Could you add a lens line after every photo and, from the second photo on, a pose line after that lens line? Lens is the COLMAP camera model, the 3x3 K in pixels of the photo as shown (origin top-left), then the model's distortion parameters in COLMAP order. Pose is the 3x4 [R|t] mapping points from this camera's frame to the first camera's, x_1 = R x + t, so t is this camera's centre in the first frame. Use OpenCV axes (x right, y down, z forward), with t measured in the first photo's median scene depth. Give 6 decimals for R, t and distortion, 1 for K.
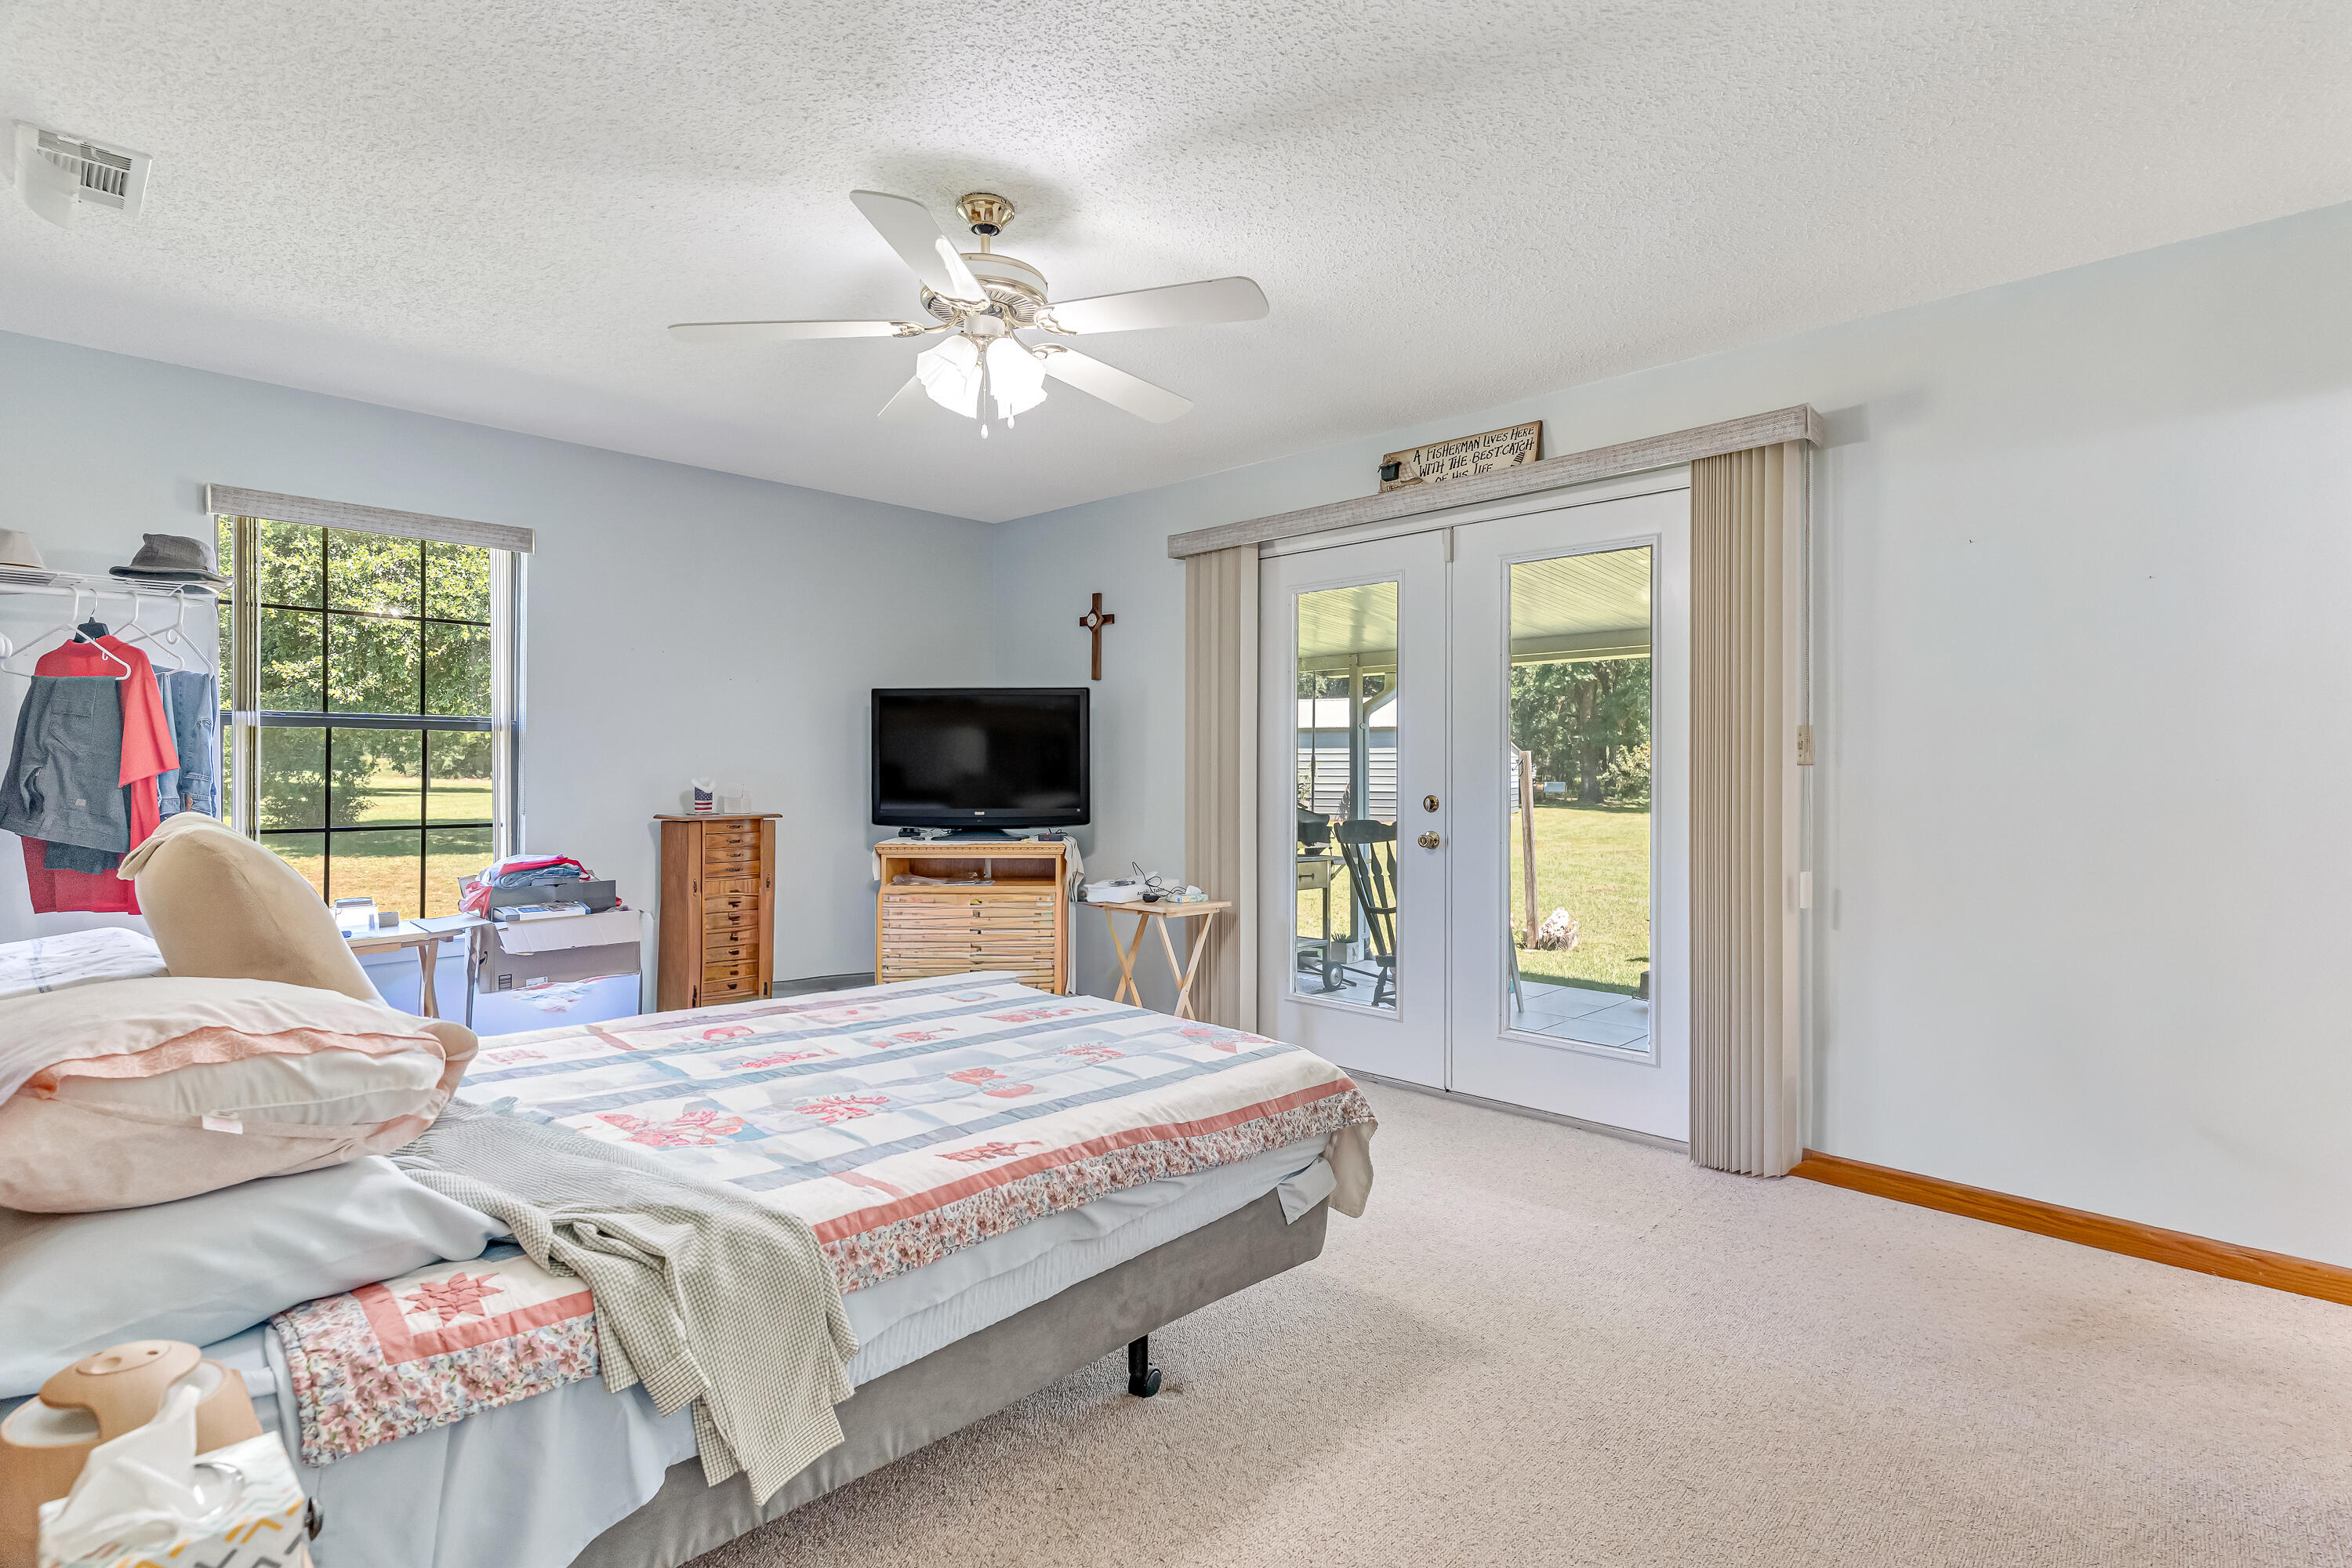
lens RADIAL K [[1127.5, 0, 1176.0], [0, 1127.5, 774.0], [0, 0, 1]] dist [0.001256, 0.000820]
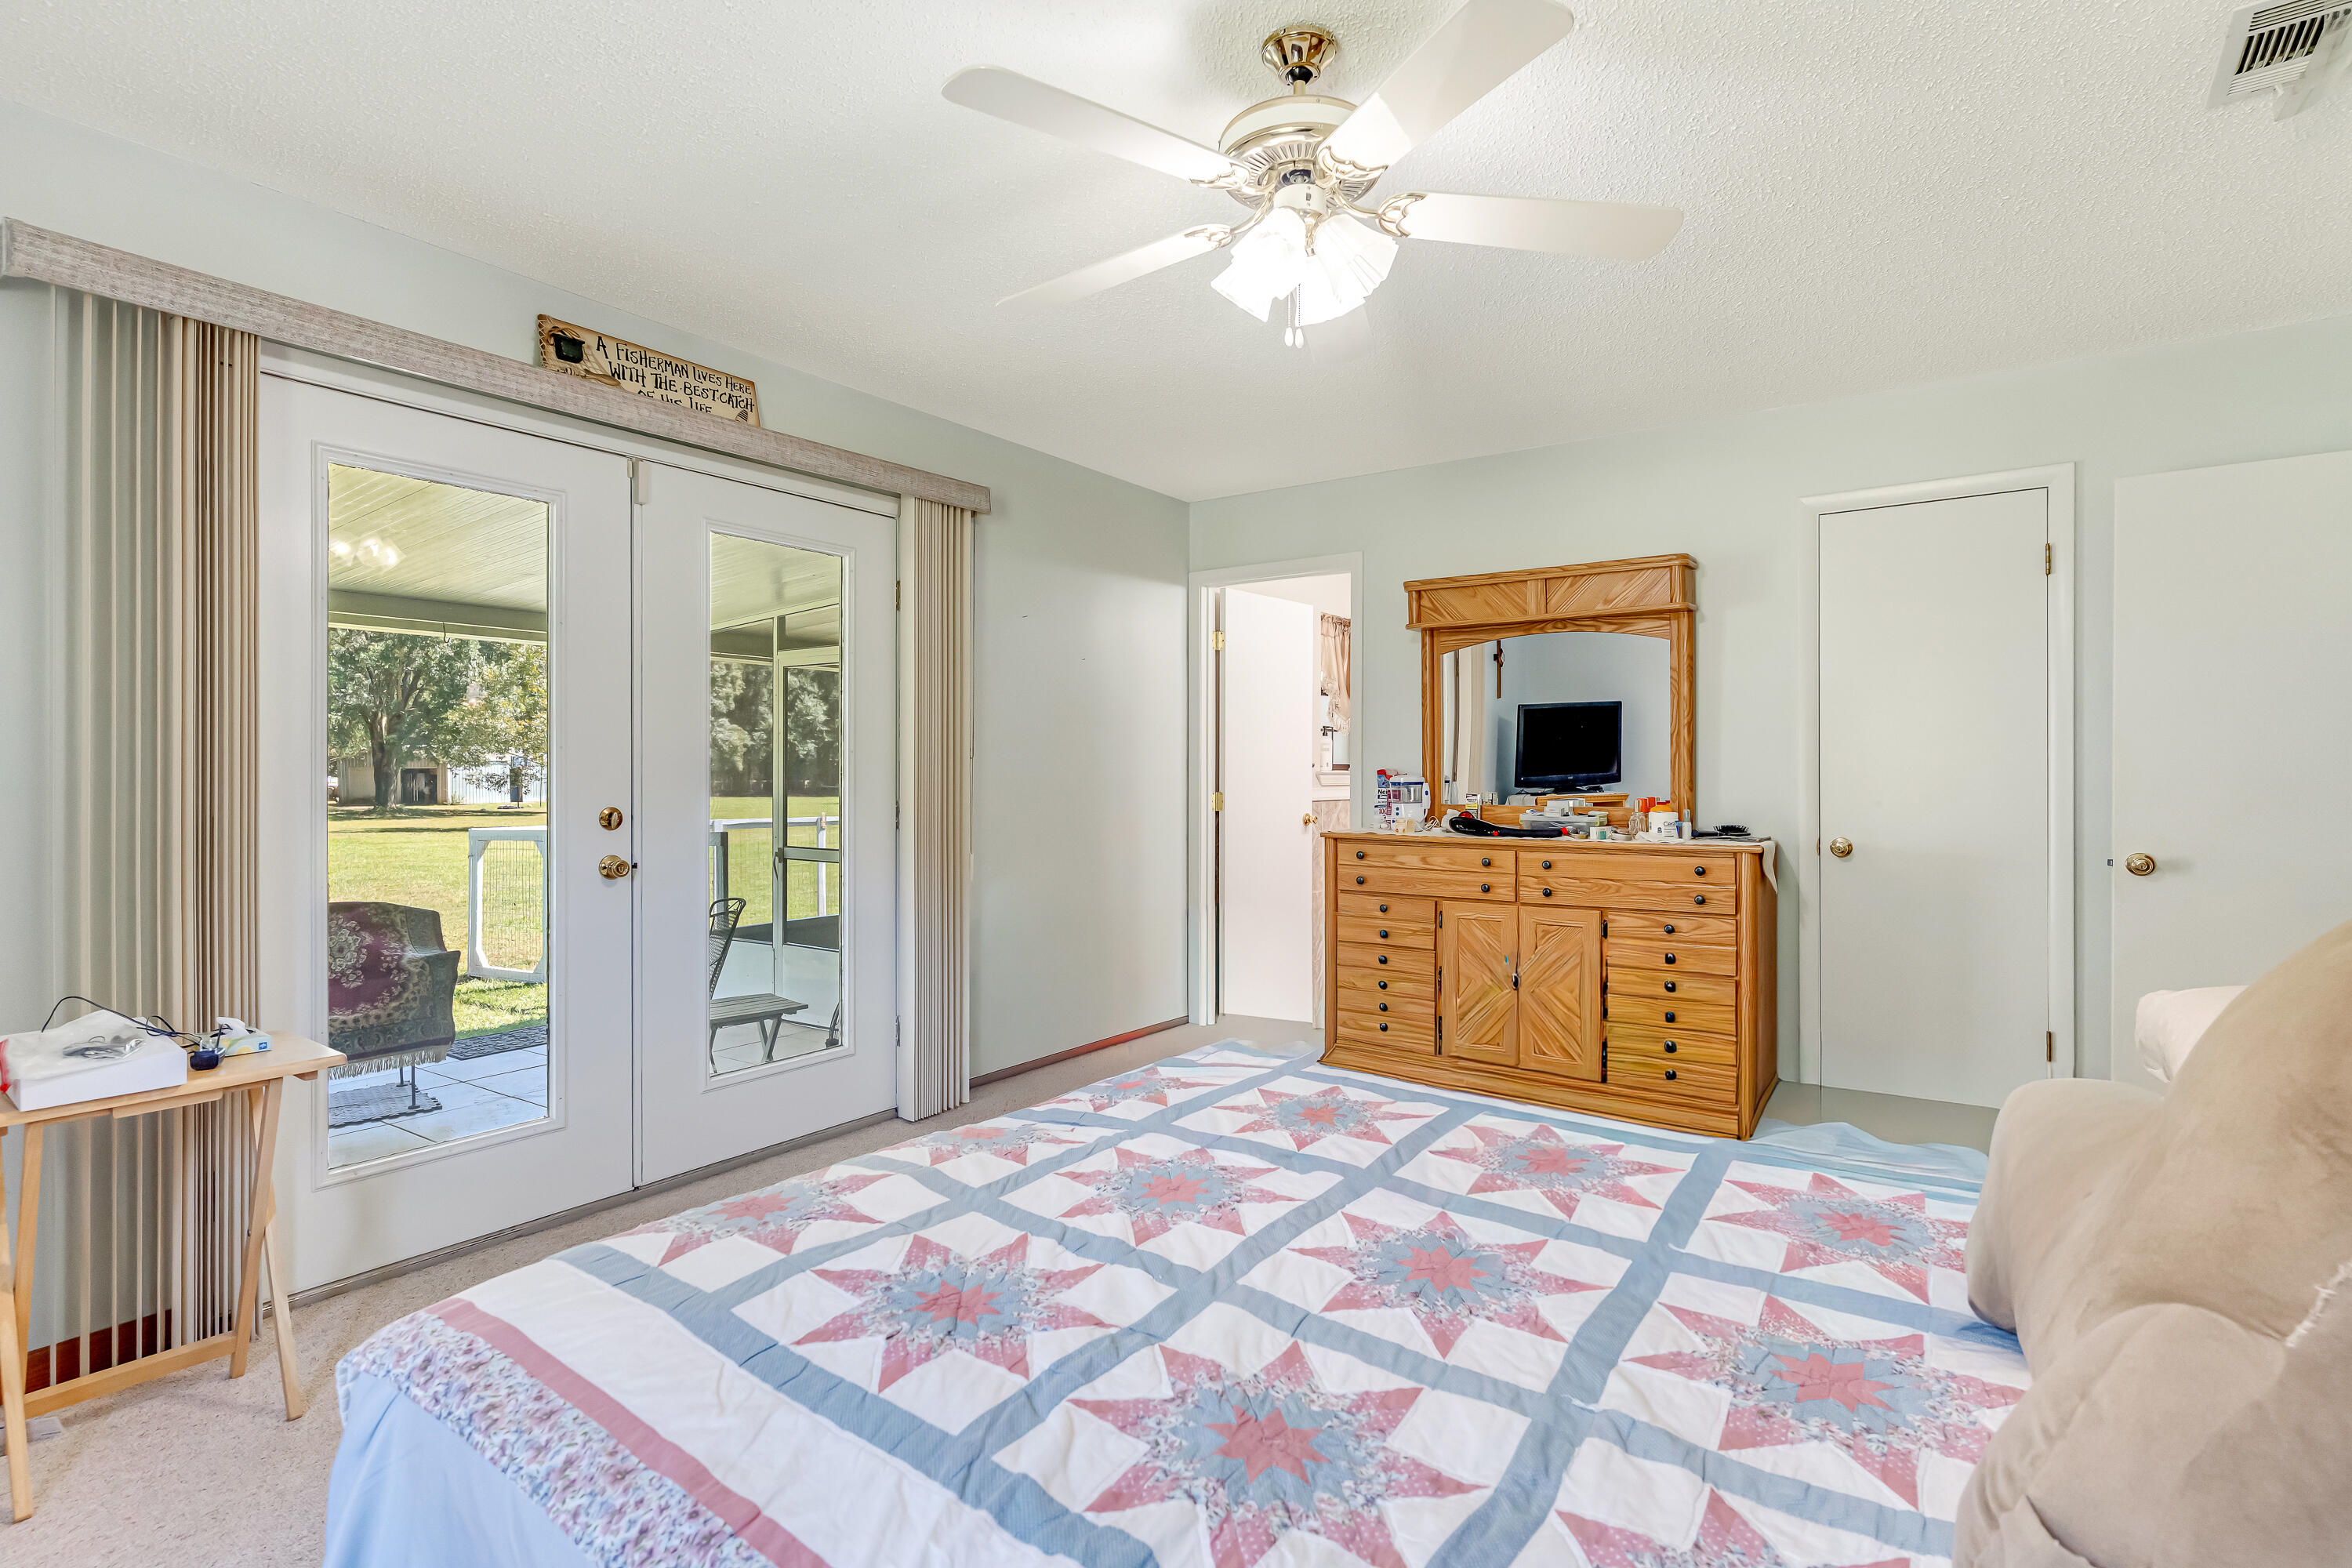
lens RADIAL K [[1127.5, 0, 1176.0], [0, 1127.5, 774.0], [0, 0, 1]] dist [0.001256, 0.000820]
pose [[-0.087466, -0.001463, 0.996166, -0.576370], [-0.011750, 0.999931, 0.000437, -0.008274], [-0.996098, -0.011667, -0.087477, 0.722692]]
